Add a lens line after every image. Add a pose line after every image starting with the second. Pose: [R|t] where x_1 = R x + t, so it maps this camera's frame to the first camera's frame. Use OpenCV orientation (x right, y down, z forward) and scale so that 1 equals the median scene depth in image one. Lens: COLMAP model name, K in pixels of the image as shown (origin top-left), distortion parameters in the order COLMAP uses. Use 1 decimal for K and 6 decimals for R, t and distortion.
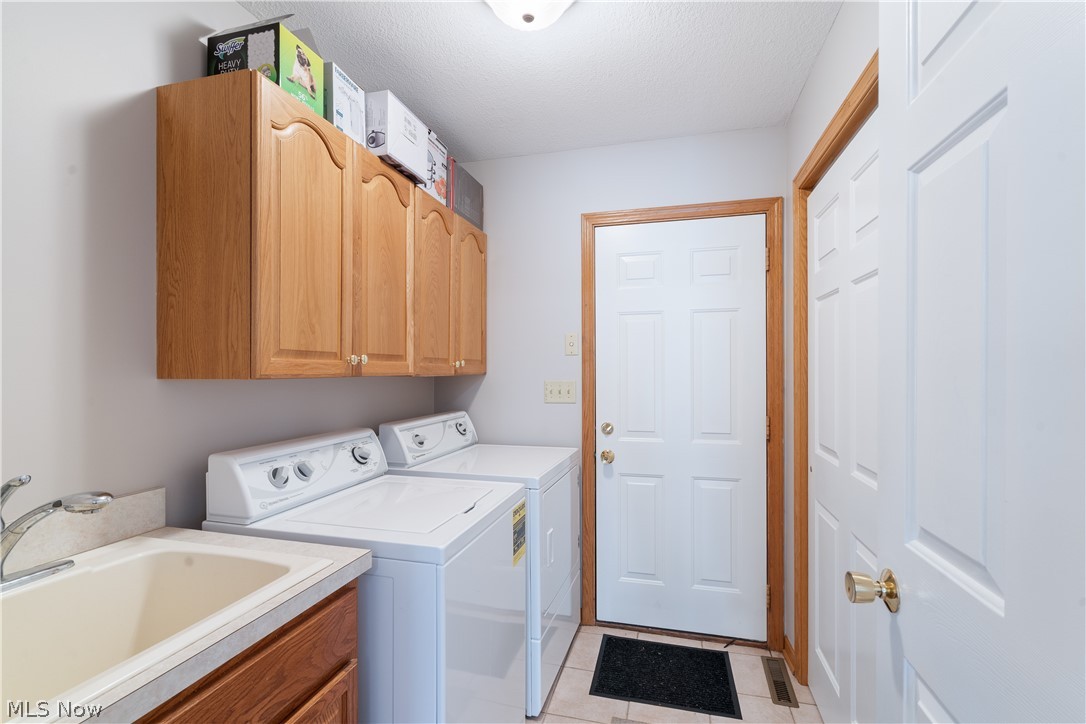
lens RADIAL K [[498.8, 0, 541.5], [0, 498.8, 368.7], [0, 0, 1]] dist [-0.001366, 0.000046]
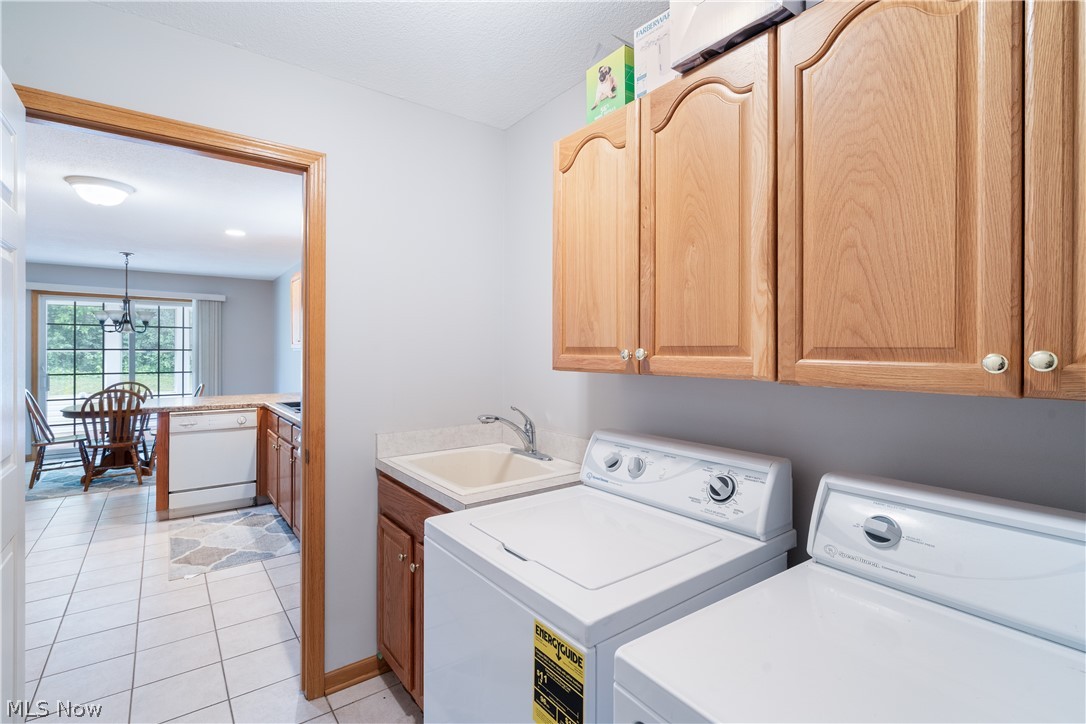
lens RADIAL K [[497.2, 0, 530.9], [0, 497.2, 341.4], [0, 0, 1]] dist [0.001902, 0.000237]
pose [[-0.622925, -0.009628, -0.782222, 0.437619], [0.003909, 0.999873, -0.015420, -0.030518], [0.782272, -0.012663, -0.622808, 1.497923]]
